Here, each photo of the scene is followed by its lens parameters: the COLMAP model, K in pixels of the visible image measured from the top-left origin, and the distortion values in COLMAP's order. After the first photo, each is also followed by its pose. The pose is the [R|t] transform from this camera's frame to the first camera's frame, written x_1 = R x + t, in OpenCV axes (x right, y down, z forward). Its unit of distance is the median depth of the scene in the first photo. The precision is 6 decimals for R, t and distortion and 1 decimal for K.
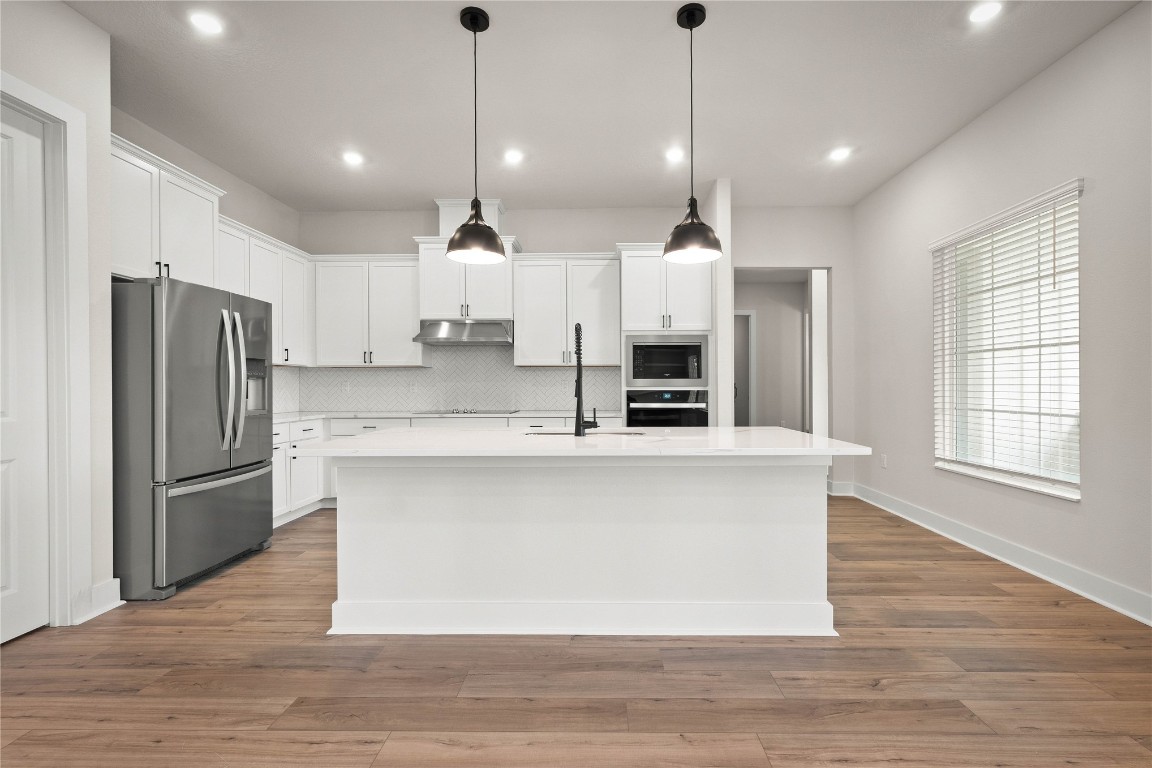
lens RADIAL K [[476.0, 0, 600.3], [0, 476.0, 395.8], [0, 0, 1]] dist [0.003055, -0.000158]
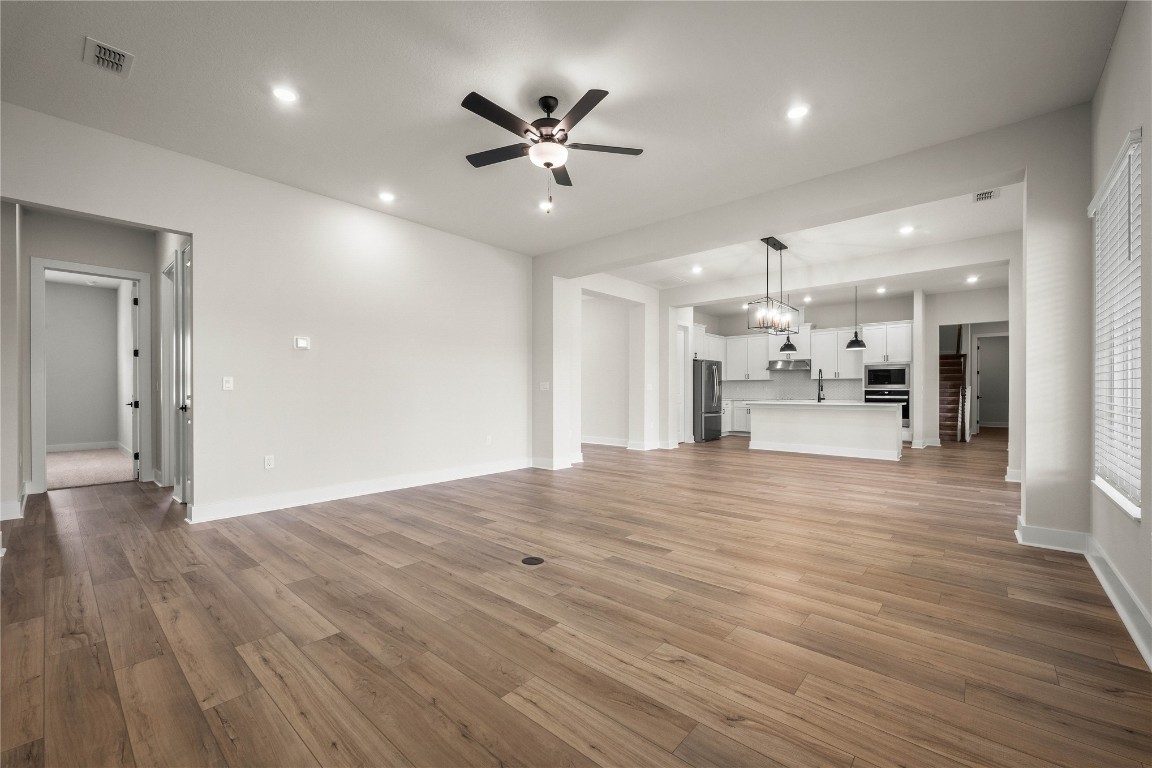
lens RADIAL K [[476.0, 0, 575.4], [0, 476.0, 396.0], [0, 0, 1]] dist [0.003055, -0.000158]
pose [[0.756612, 0.008999, -0.653802, 0.492283], [-0.012404, 0.999923, -0.000592, 0.034037], [0.653746, 0.008557, 0.756665, -1.573597]]
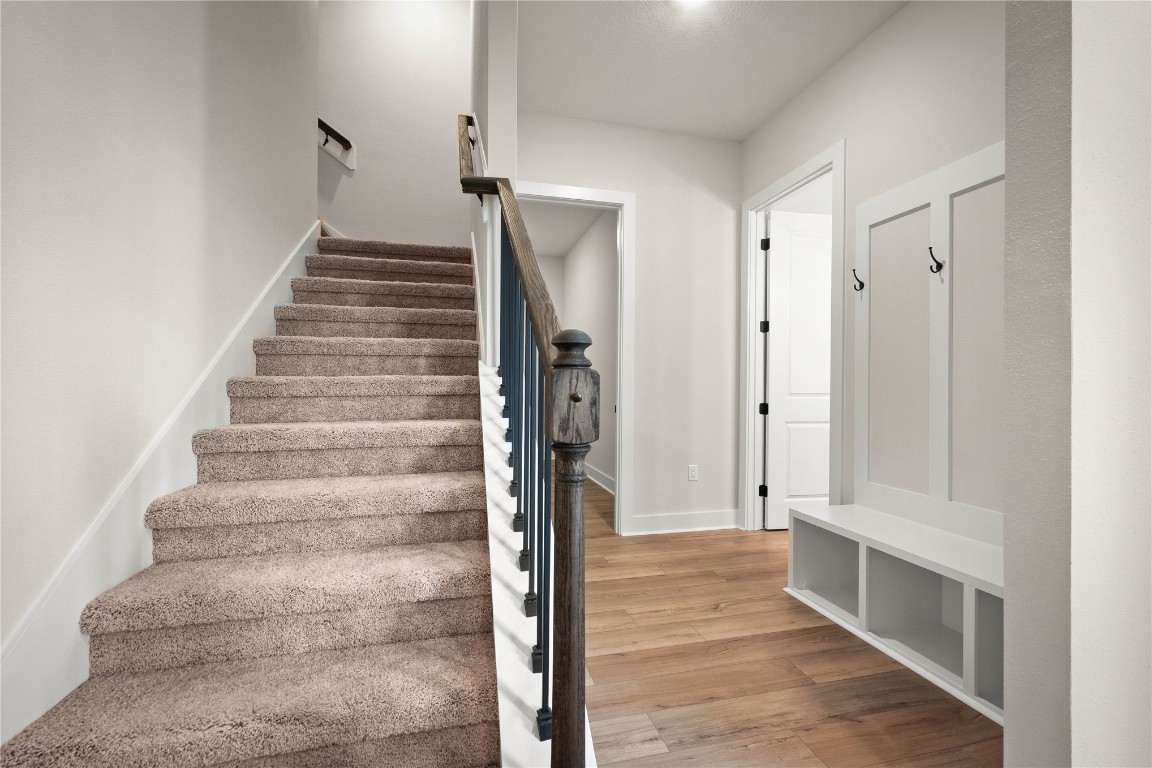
lens RADIAL K [[476.0, 0, 574.9], [0, 476.0, 381.1], [0, 0, 1]] dist [0.003055, -0.000158]
pose [[0.969093, 0.011643, 0.246421, 0.360488], [-0.004526, 0.999557, -0.029430, -0.015122], [-0.246654, 0.027405, 0.968716, 1.223514]]
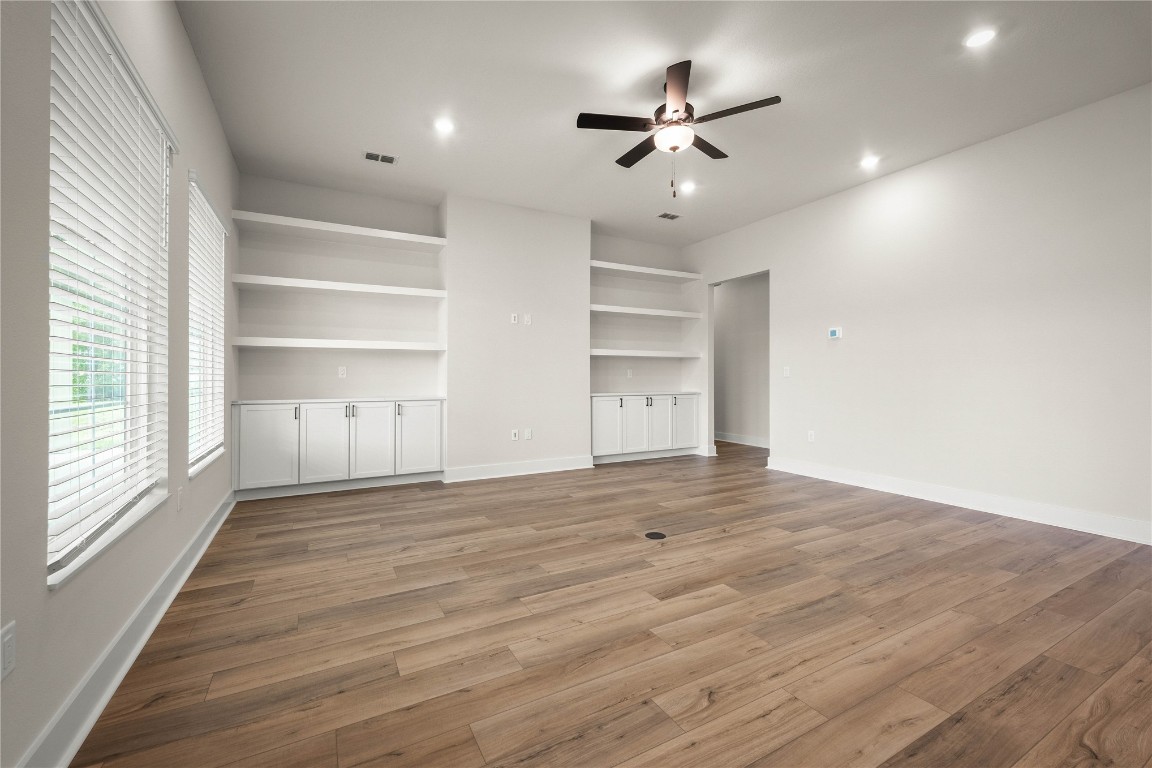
lens RADIAL K [[476.0, 0, 566.2], [0, 476.0, 378.7], [0, 0, 1]] dist [0.003055, -0.000158]
pose [[-0.884332, 0.002737, -0.466850, 0.463088], [-0.006027, 0.999833, 0.017278, 0.016612], [0.466819, 0.018093, -0.884168, -0.457344]]
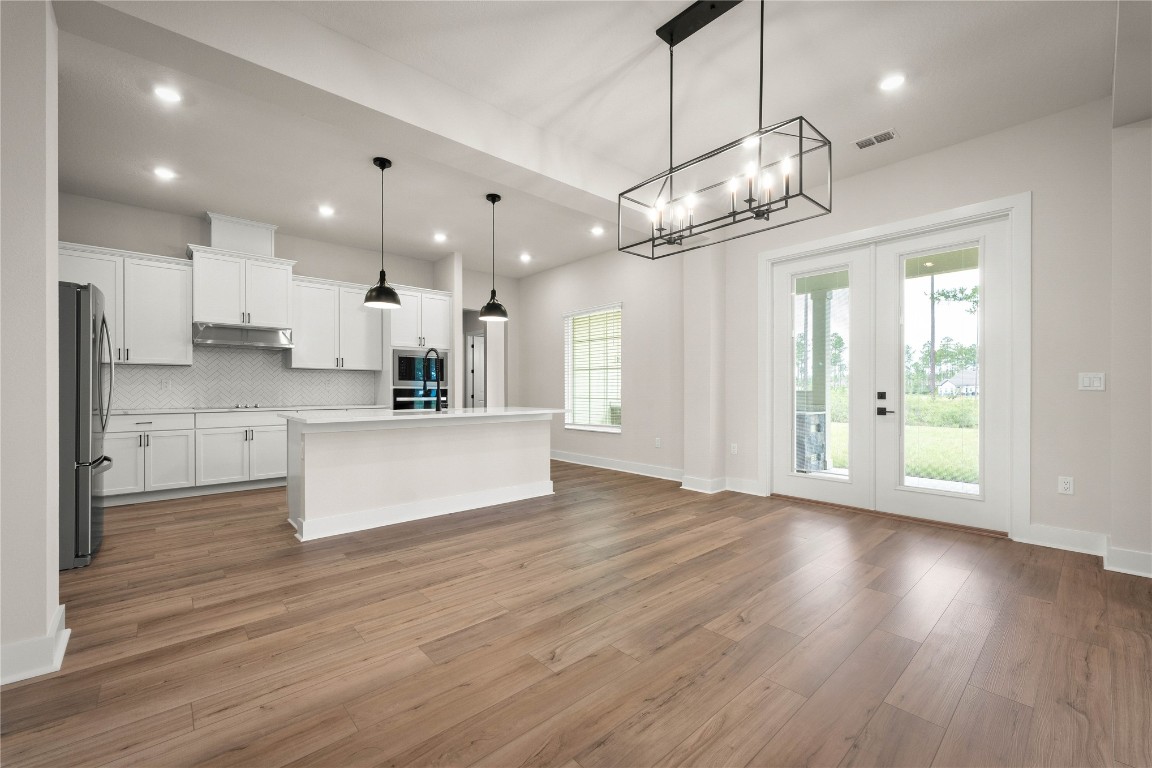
lens RADIAL K [[476.0, 0, 573.5], [0, 476.0, 382.2], [0, 0, 1]] dist [0.003055, -0.000158]
pose [[0.745035, 0.014021, 0.666878, -0.481541], [0.010672, 0.999401, -0.032934, 0.021091], [-0.666940, 0.031654, 0.744439, -0.381914]]
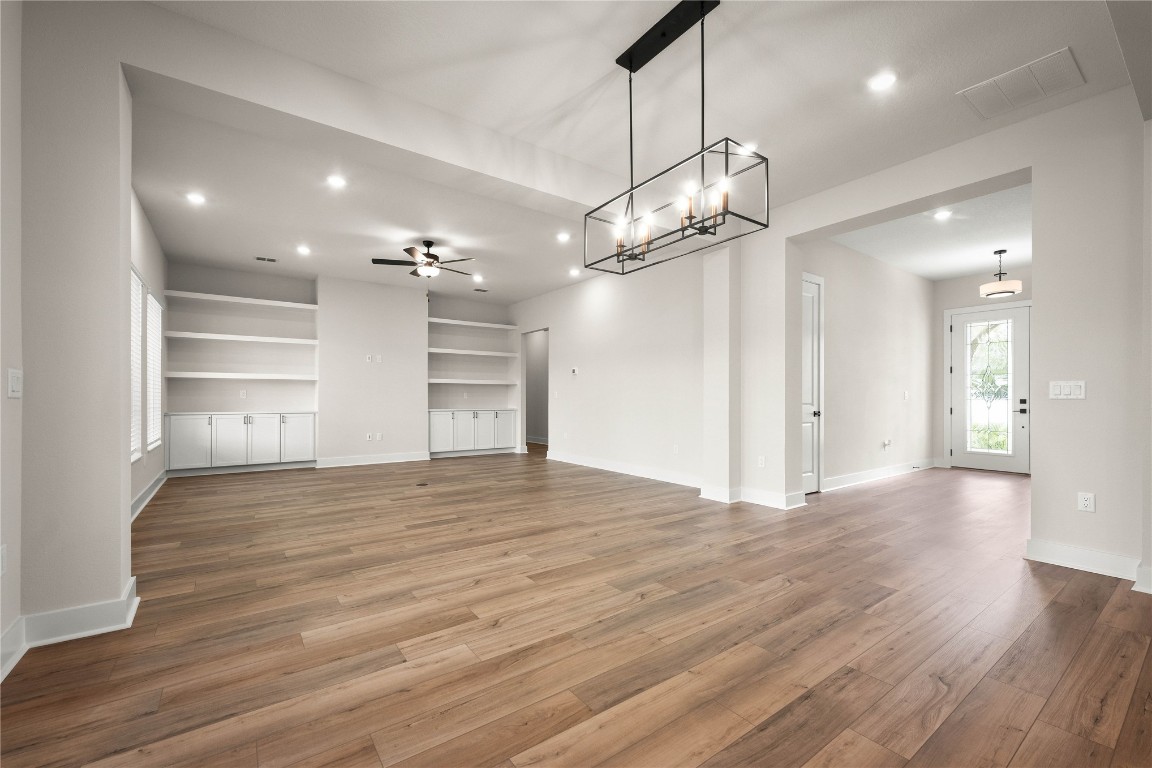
lens RADIAL K [[476.0, 0, 563.9], [0, 476.0, 401.8], [0, 0, 1]] dist [0.003055, -0.000158]
pose [[-0.820098, 0.003352, -0.572214, 0.438772], [-0.010478, 0.999727, 0.020875, 0.003641], [0.572128, 0.023115, -0.819839, 0.328533]]
